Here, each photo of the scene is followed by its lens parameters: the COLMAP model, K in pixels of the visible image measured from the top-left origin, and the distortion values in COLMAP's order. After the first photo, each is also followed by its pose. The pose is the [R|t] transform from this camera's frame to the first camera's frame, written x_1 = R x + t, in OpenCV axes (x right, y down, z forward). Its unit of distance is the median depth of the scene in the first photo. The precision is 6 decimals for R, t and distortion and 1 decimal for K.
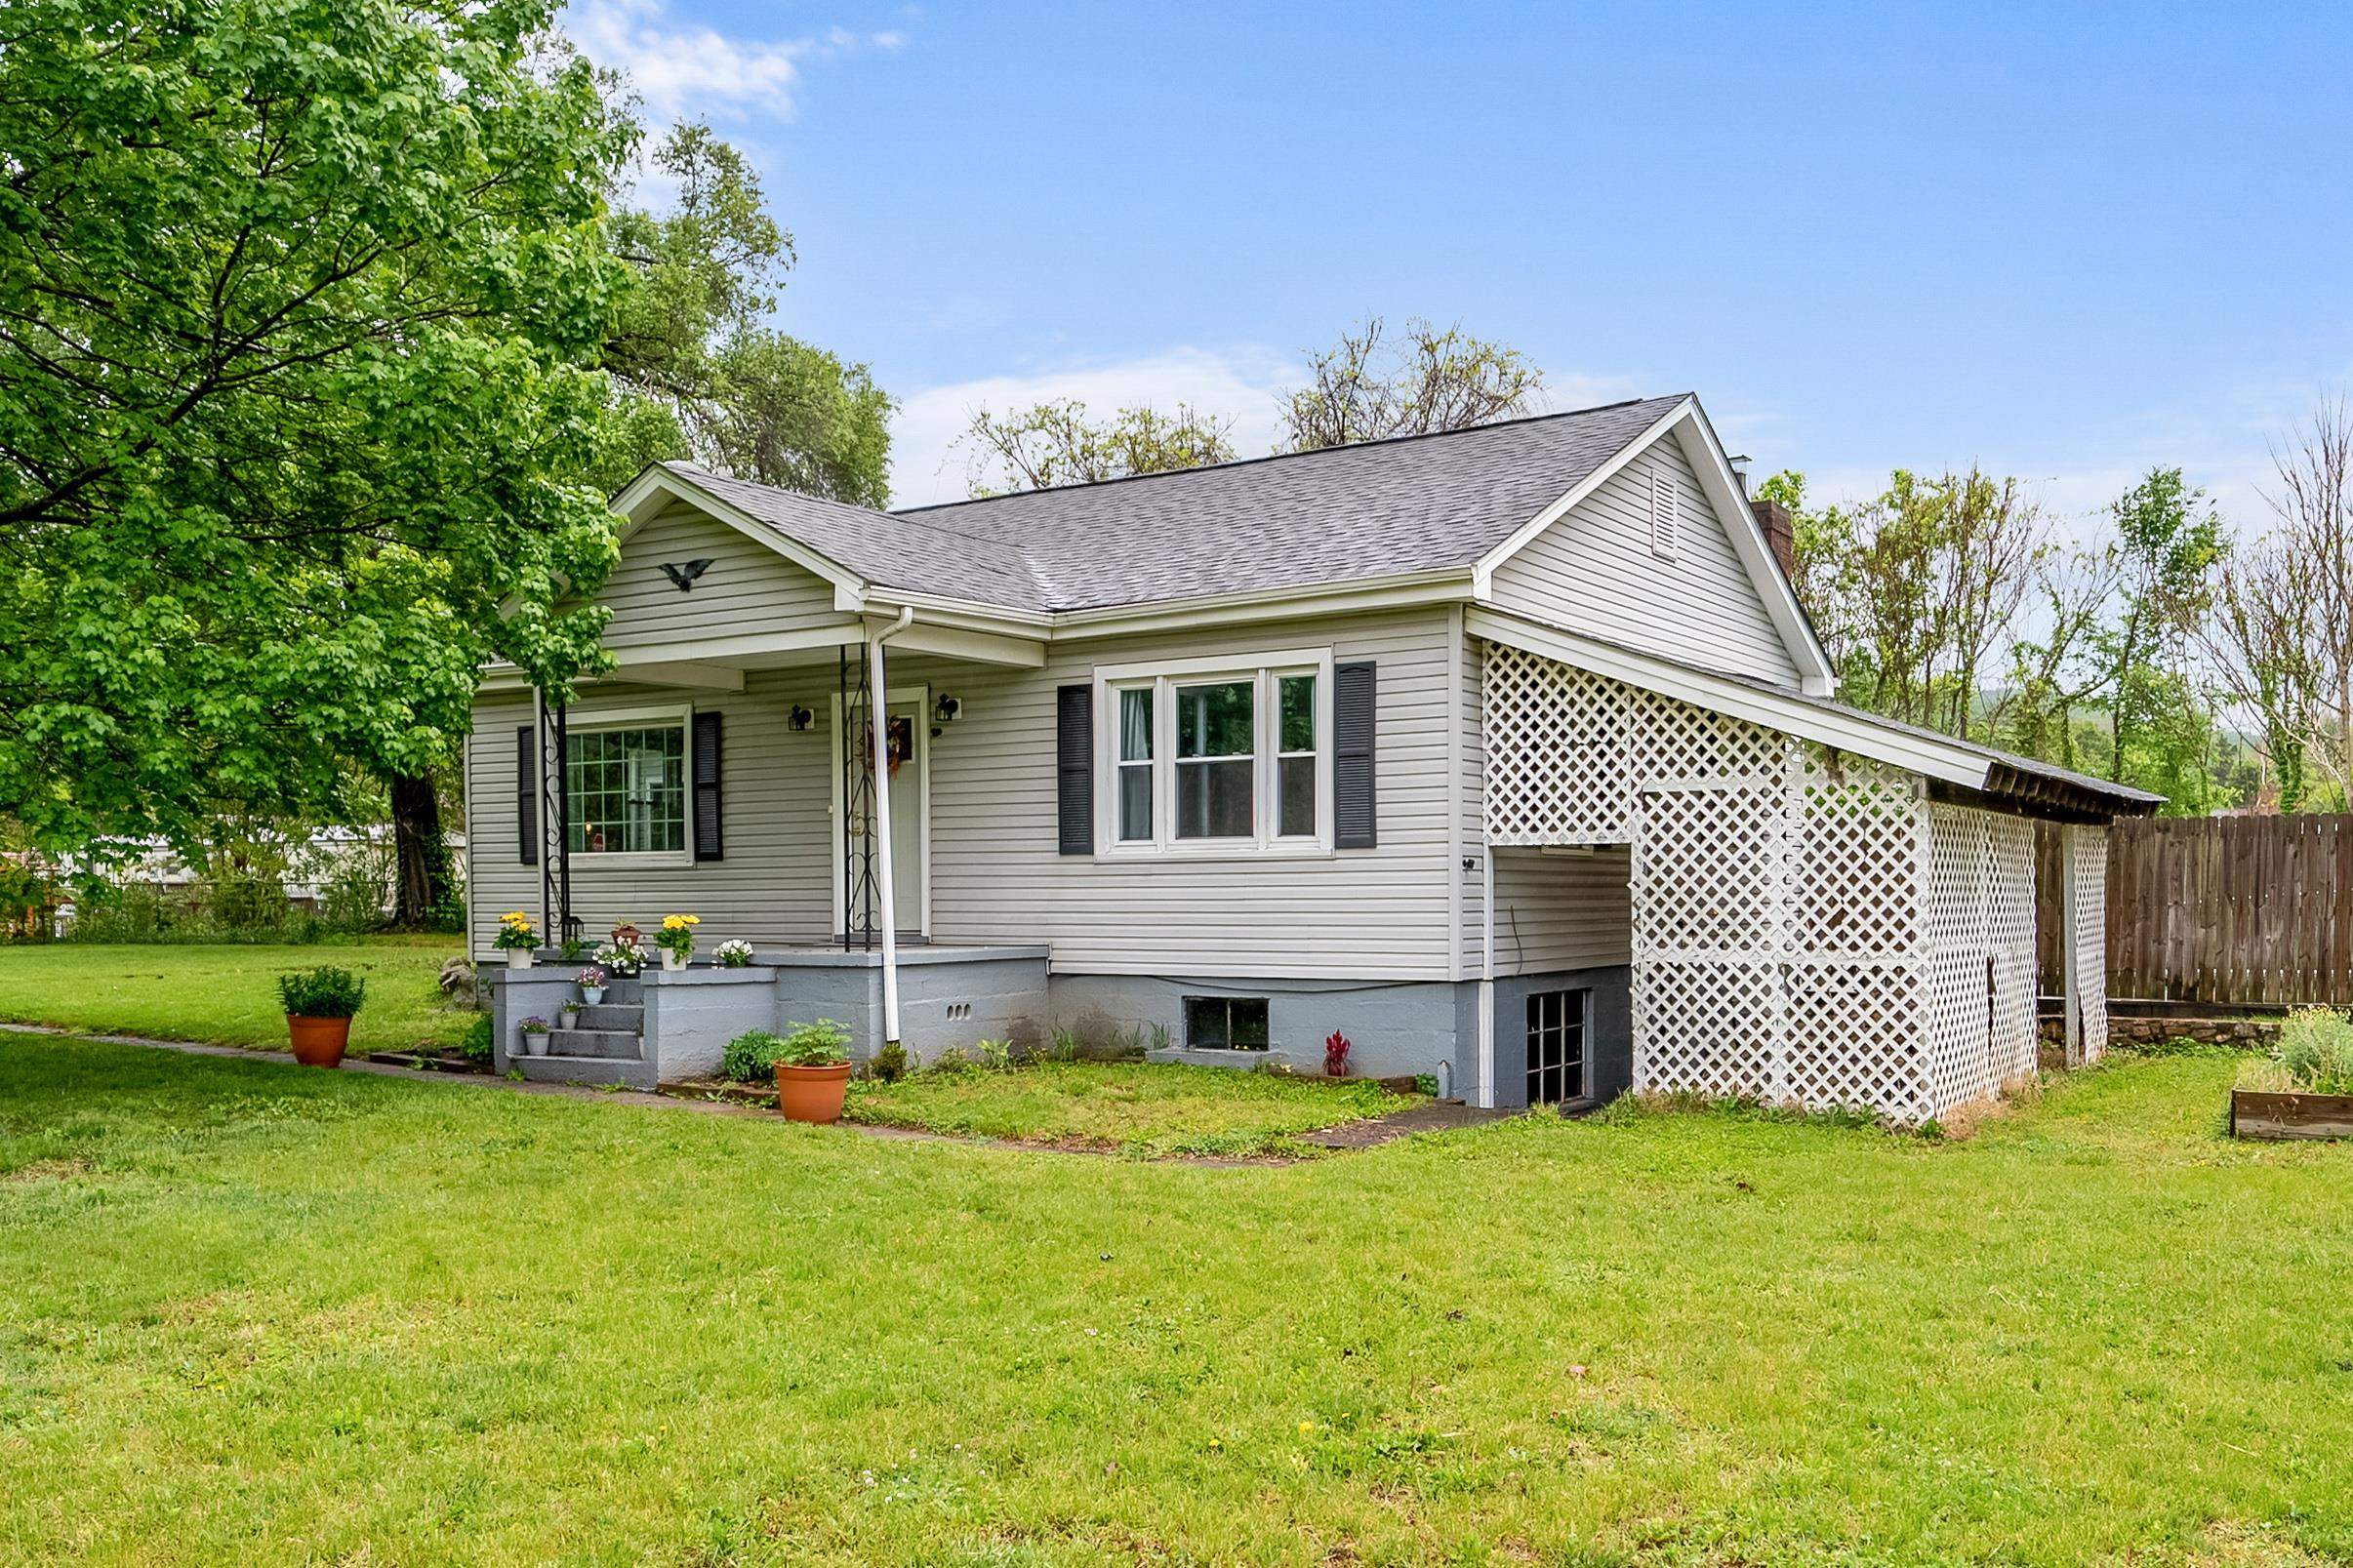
lens RADIAL K [[1945.5, 0, 1301.6], [0, 1945.5, 926.3], [0, 0, 1]] dist [-0.002552, -0.005334]
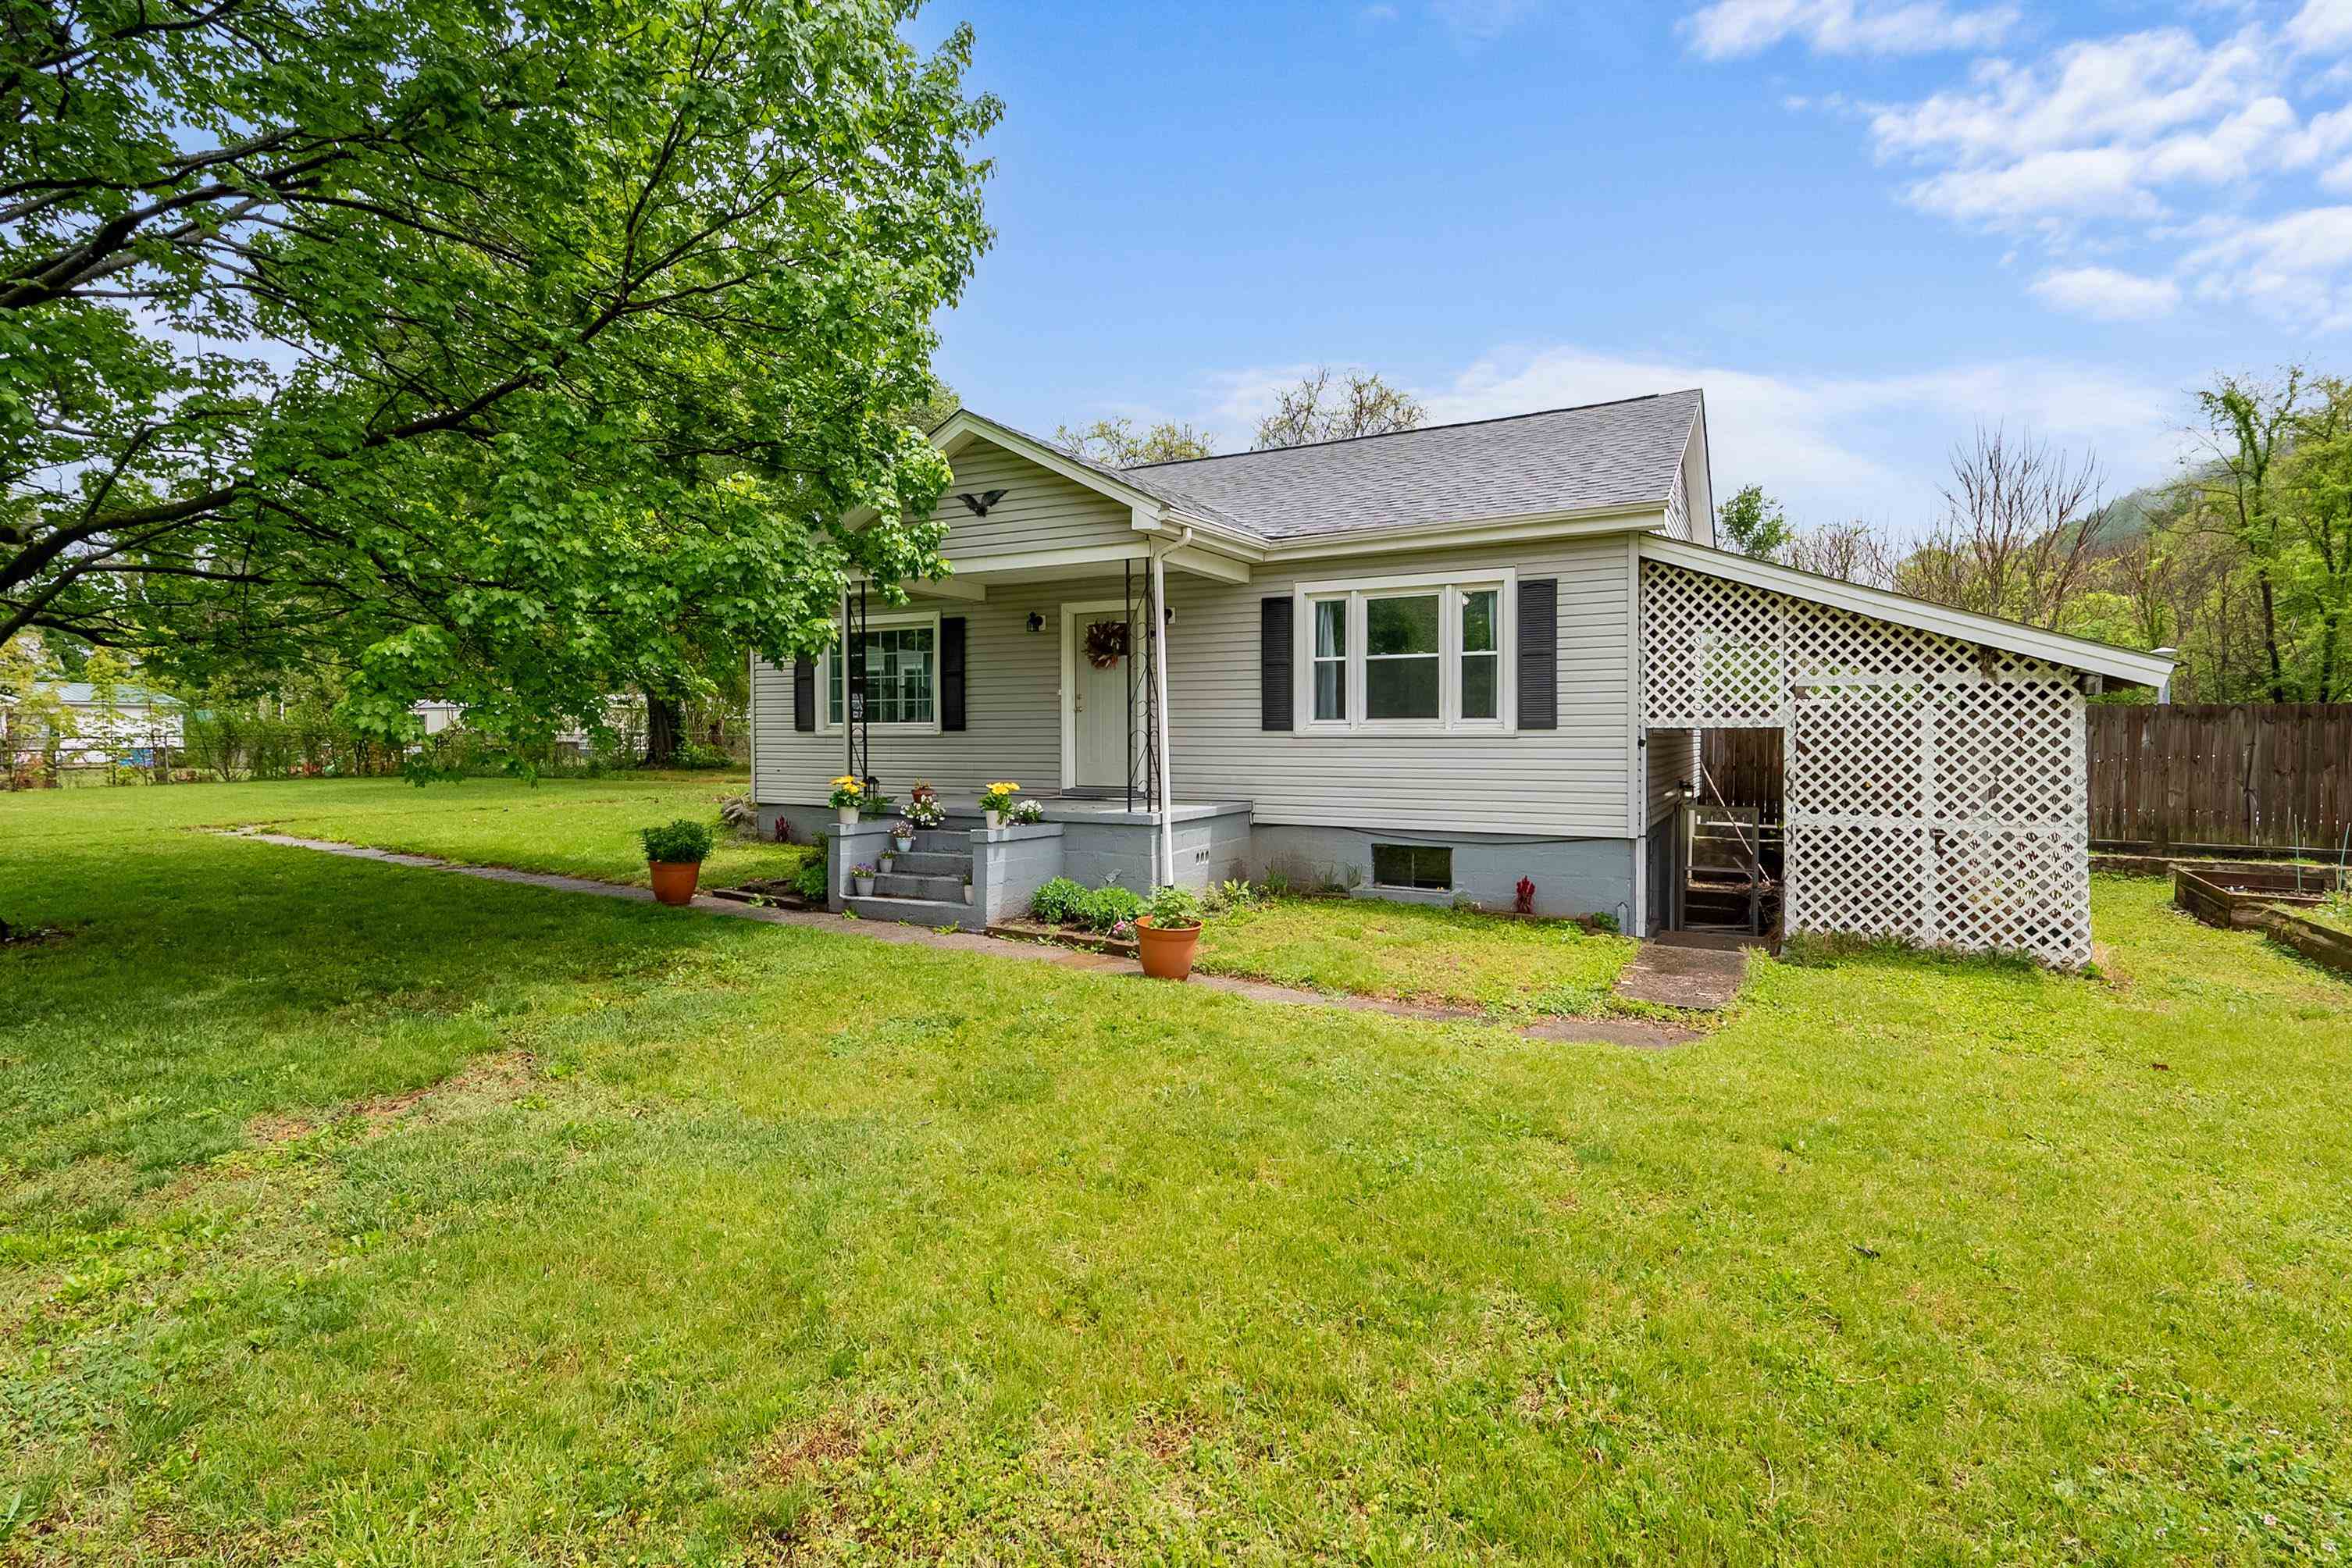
lens RADIAL K [[1106.5, 0, 1185.5], [0, 1106.5, 744.0], [0, 0, 1]] dist [0.001173, 0.000350]
pose [[0.998562, 0.005801, 0.053288, -0.236462], [-0.005261, 0.999933, -0.010280, -0.022340], [-0.053344, 0.009985, 0.998526, 0.308913]]
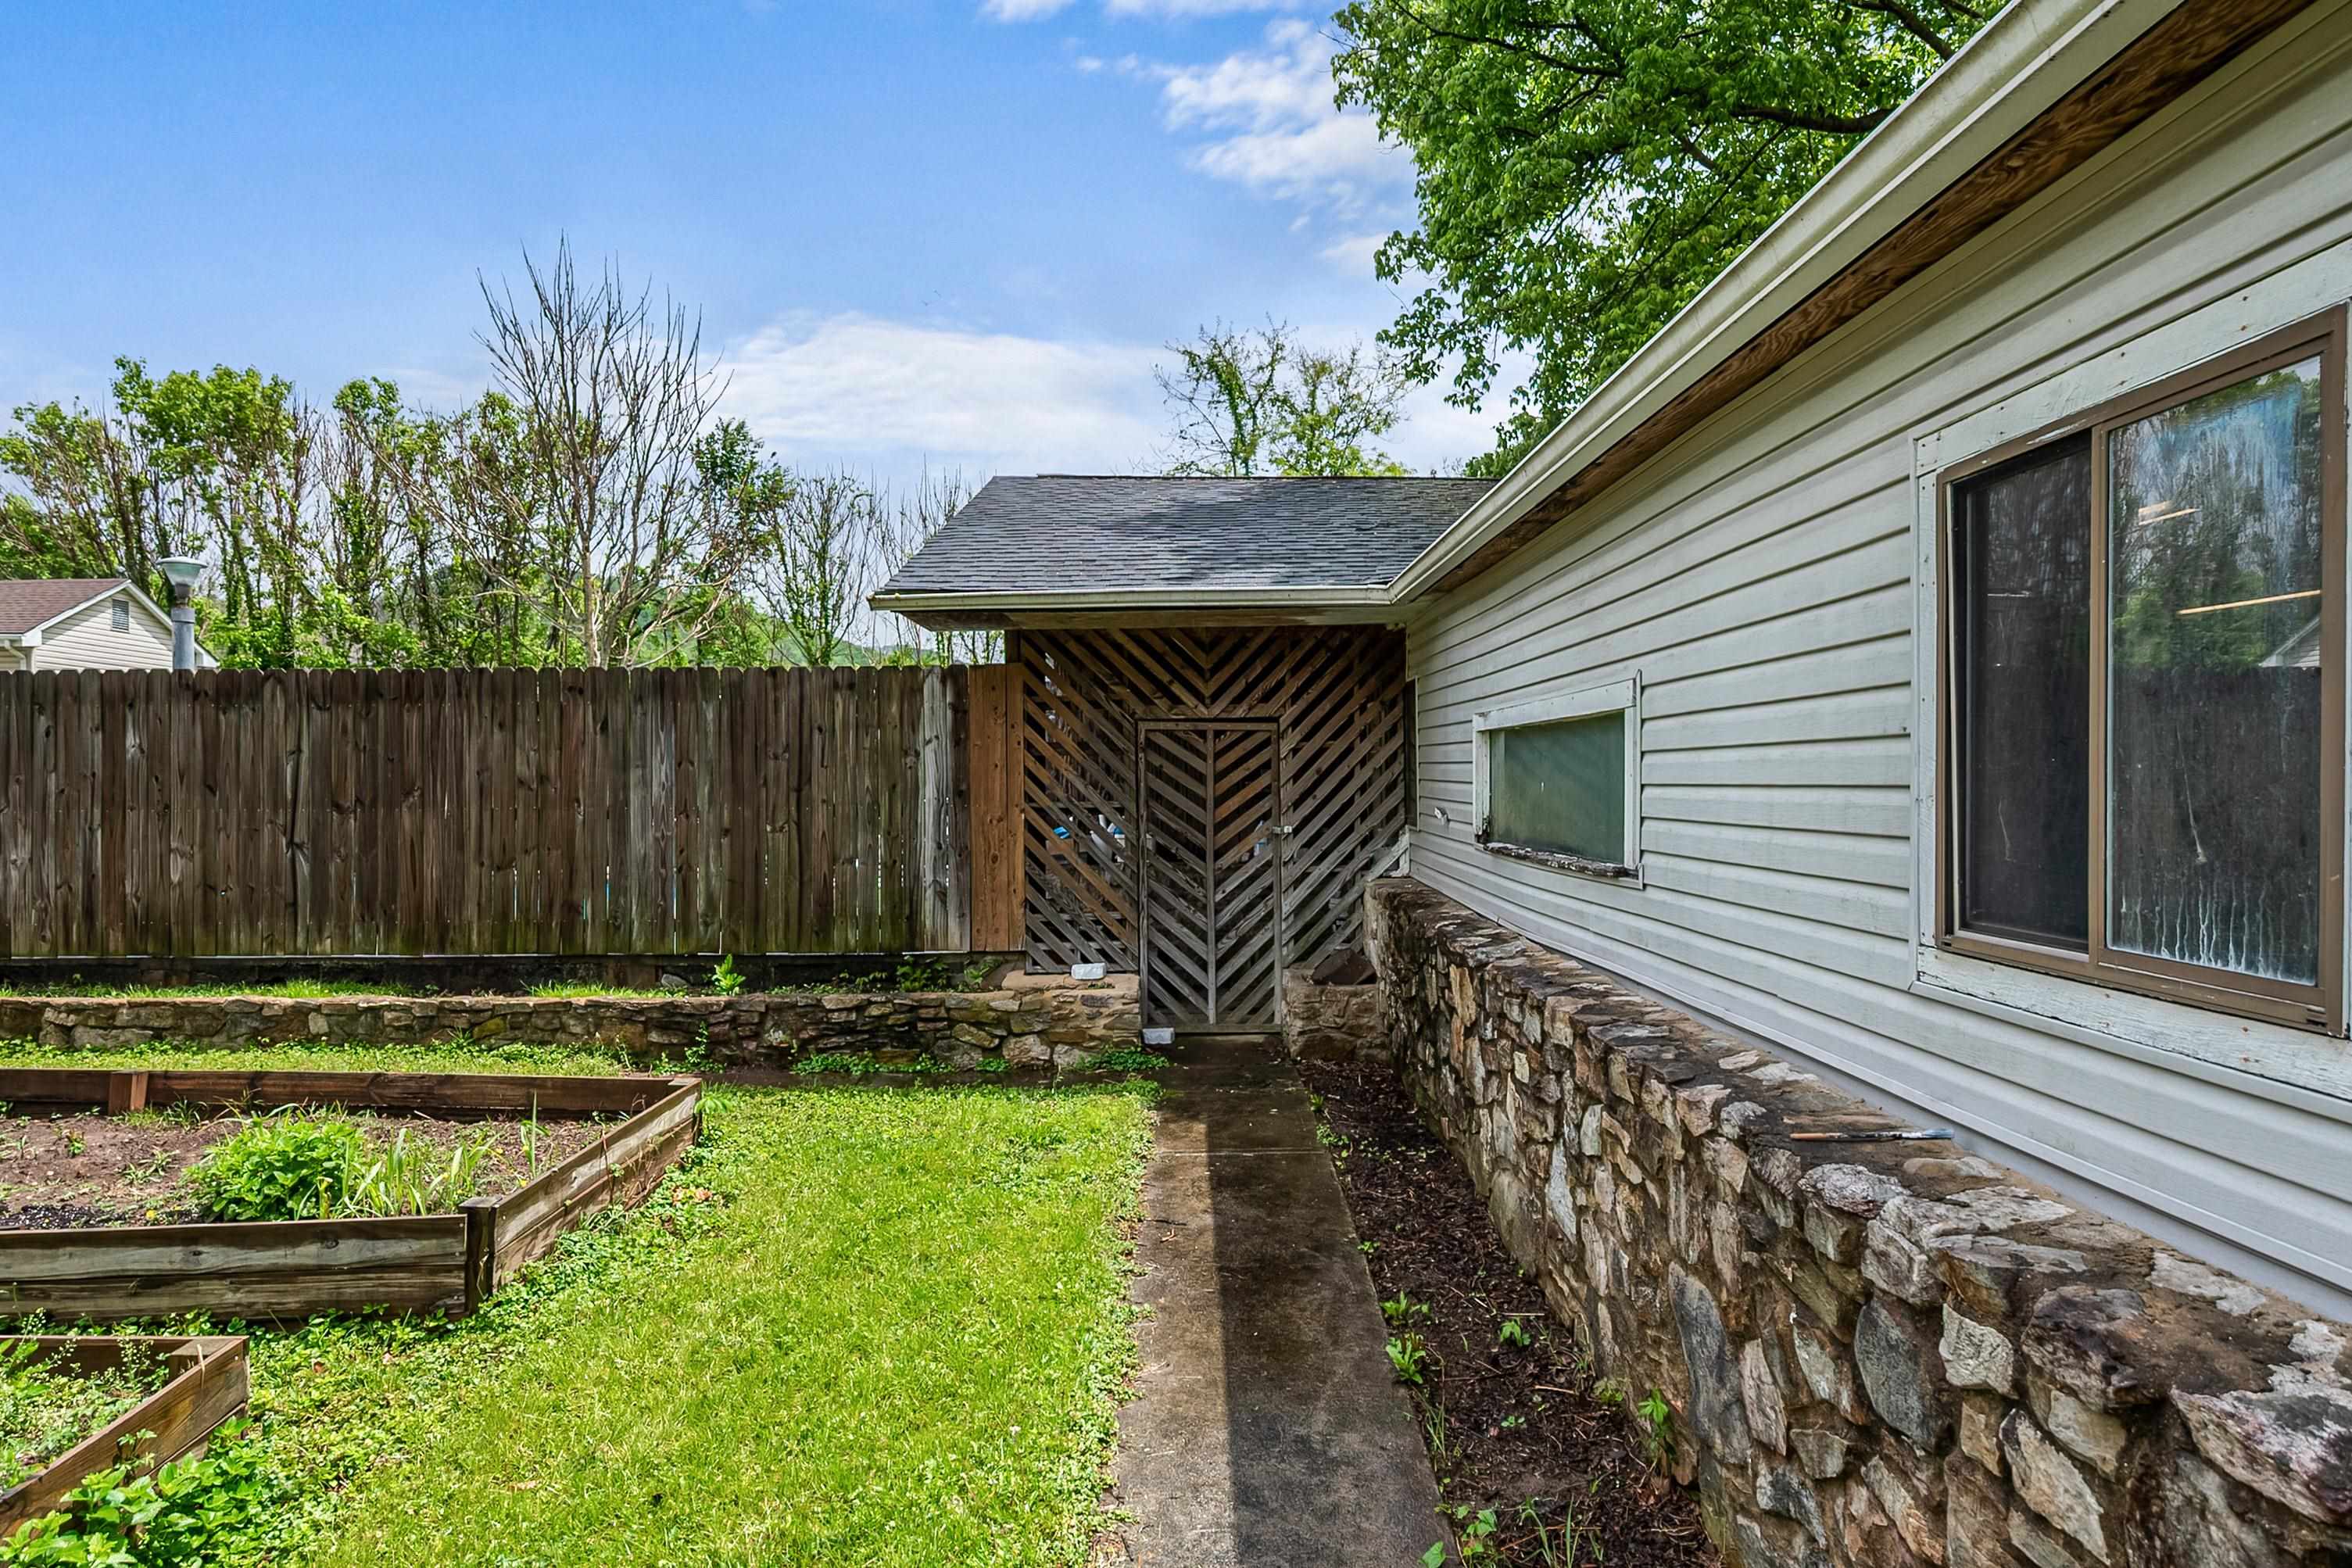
lens RADIAL K [[1347.9, 0, 1176.0], [0, 1347.9, 784.0], [0, 0, 1]] dist [0.001962, 0.000195]
pose [[0.852572, -0.007471, 0.522557, 0.749832], [0.014819, 0.999841, -0.009882, -0.011313], [-0.522400, 0.016169, 0.852547, 0.514909]]
